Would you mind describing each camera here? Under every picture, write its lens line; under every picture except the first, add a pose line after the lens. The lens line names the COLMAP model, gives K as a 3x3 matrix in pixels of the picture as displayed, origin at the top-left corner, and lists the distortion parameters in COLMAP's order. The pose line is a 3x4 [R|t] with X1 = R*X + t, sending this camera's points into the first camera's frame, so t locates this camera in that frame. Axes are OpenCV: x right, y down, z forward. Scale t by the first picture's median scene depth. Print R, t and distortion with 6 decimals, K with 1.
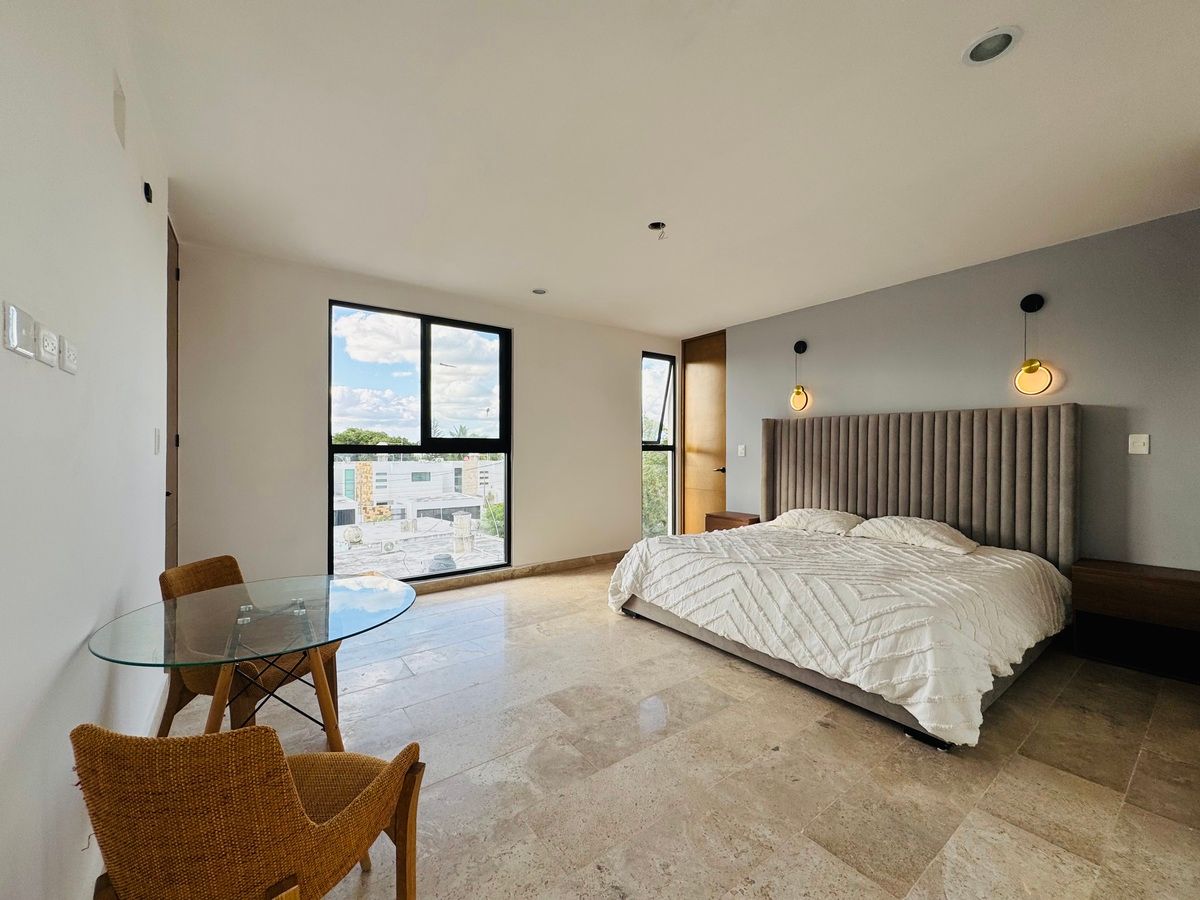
lens RADIAL K [[481.5, 0, 600.0], [0, 481.5, 450.0], [0, 0, 1]] dist [-0.000440, -0.000107]
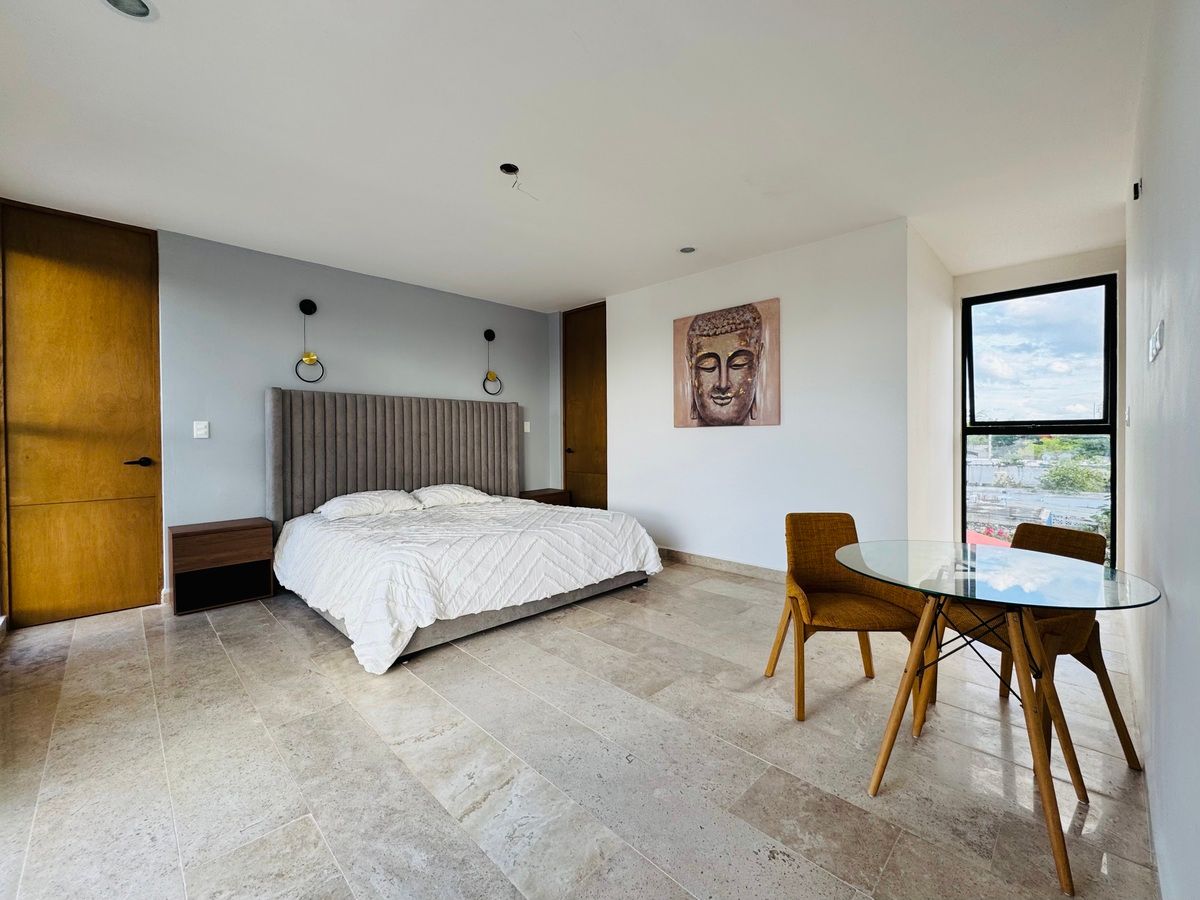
lens RADIAL K [[489.8, 0, 598.1], [0, 489.8, 445.9], [0, 0, 1]] dist [0.000544, -0.000134]
pose [[-0.137602, -0.022790, 0.990225, -0.824565], [0.002337, 0.999725, 0.023334, 0.016893], [-0.990485, 0.005525, -0.137511, 1.002227]]
